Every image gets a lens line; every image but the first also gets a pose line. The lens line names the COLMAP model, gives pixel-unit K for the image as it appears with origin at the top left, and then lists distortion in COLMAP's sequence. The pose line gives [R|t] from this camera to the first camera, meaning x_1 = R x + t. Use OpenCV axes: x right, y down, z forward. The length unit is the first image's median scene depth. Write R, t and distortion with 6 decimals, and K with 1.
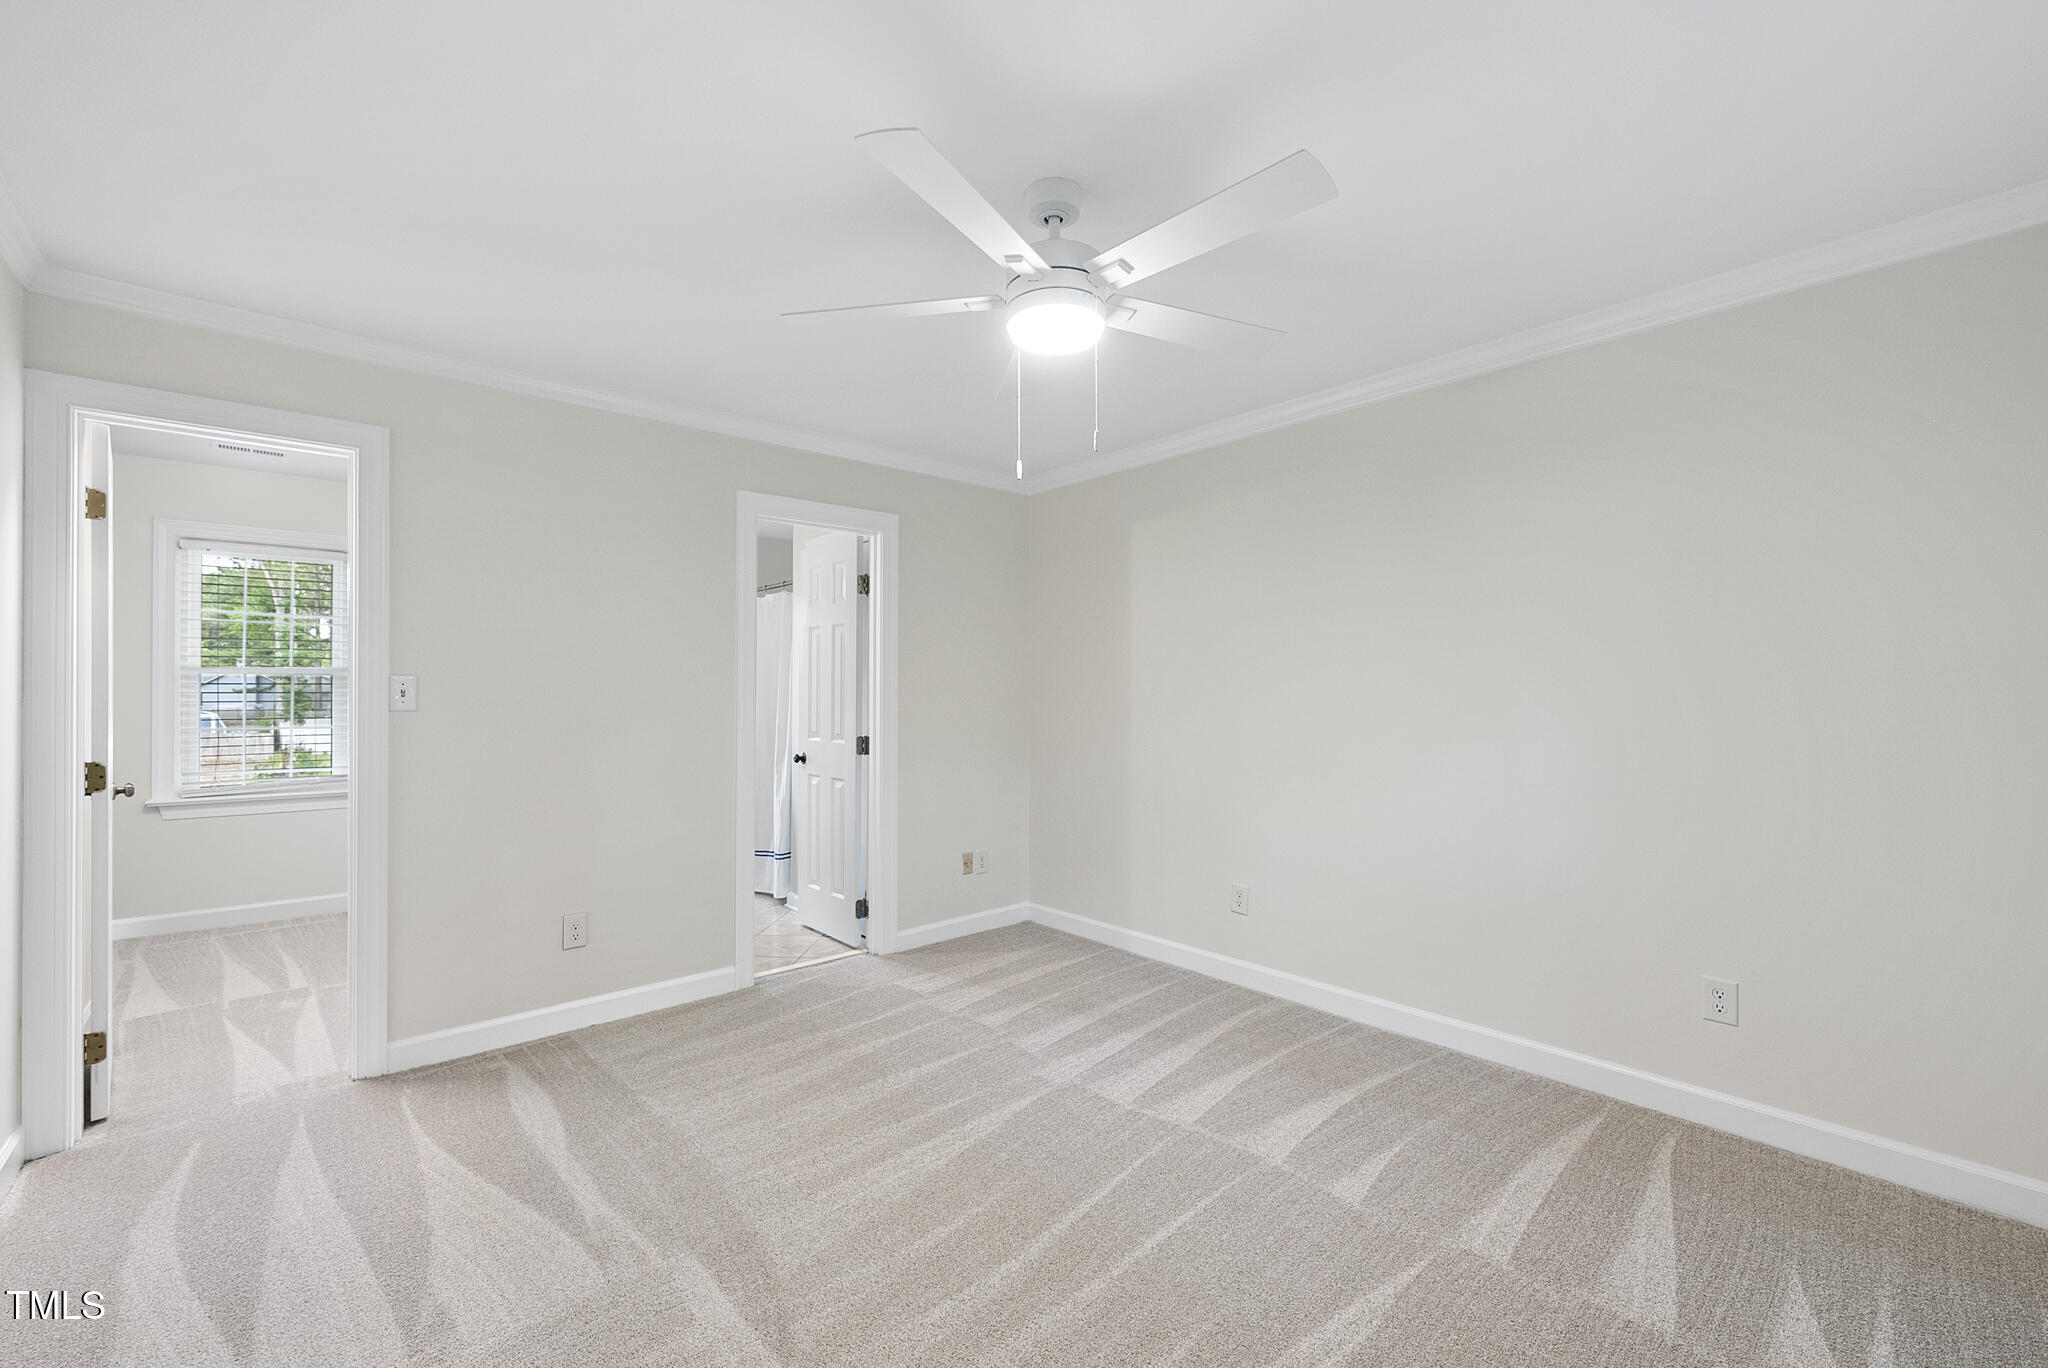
lens RADIAL K [[856.1, 0, 1024.0], [0, 856.1, 684.0], [0, 0, 1]] dist [0.000355, -0.000604]
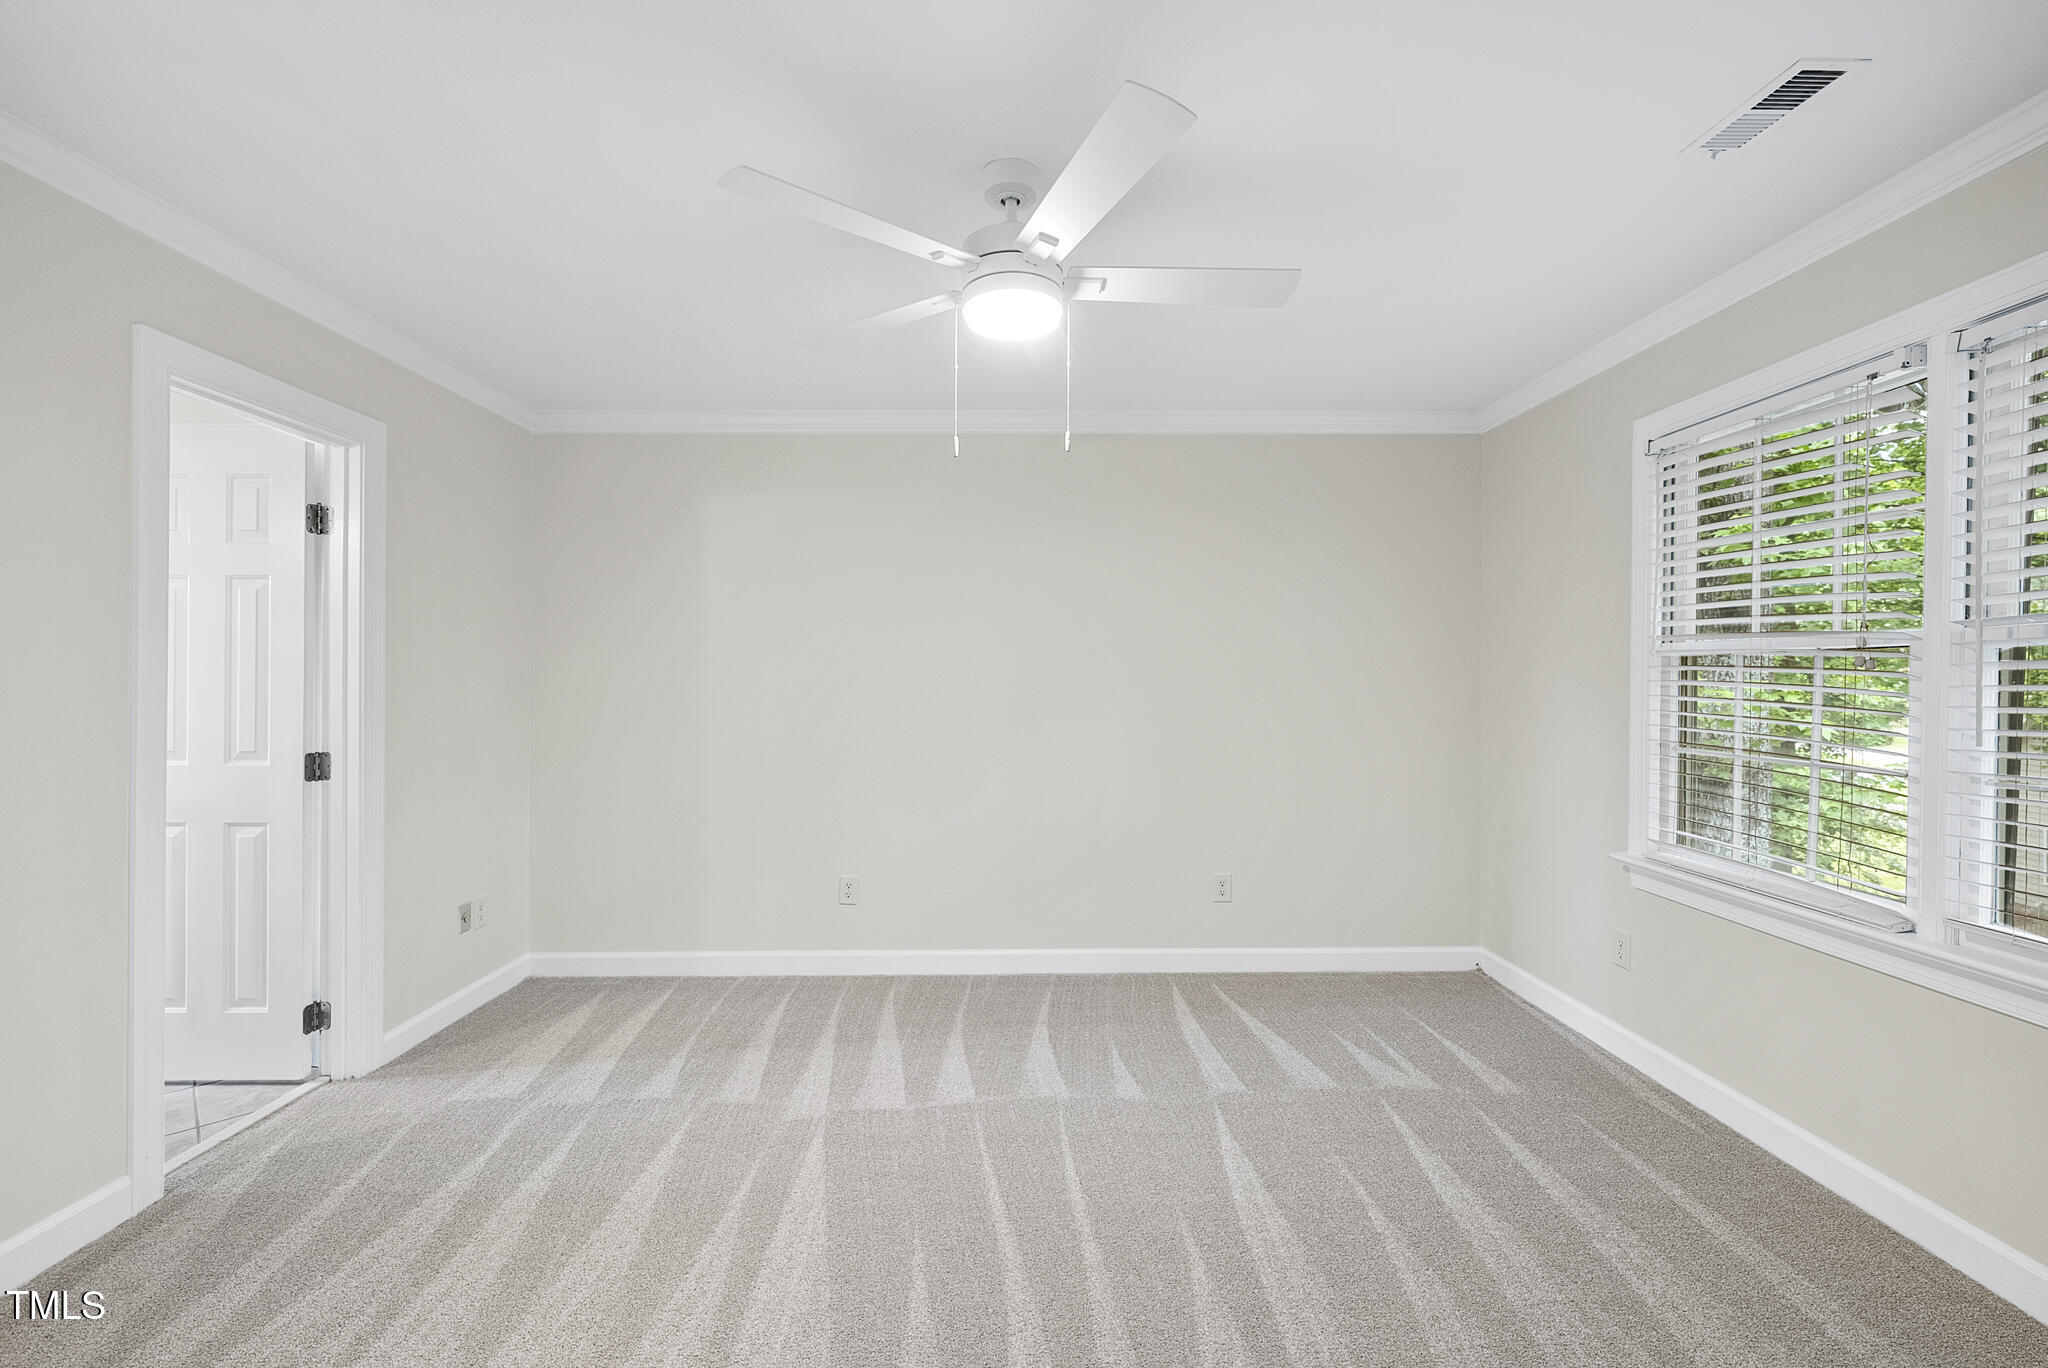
lens RADIAL K [[856.1, 0, 1024.0], [0, 856.1, 684.0], [0, 0, 1]] dist [0.000355, -0.000604]
pose [[0.647291, 0.001617, 0.762241, -0.419826], [-0.006437, 0.999974, 0.003345, 0.003953], [-0.762216, -0.007071, 0.647285, 0.209904]]
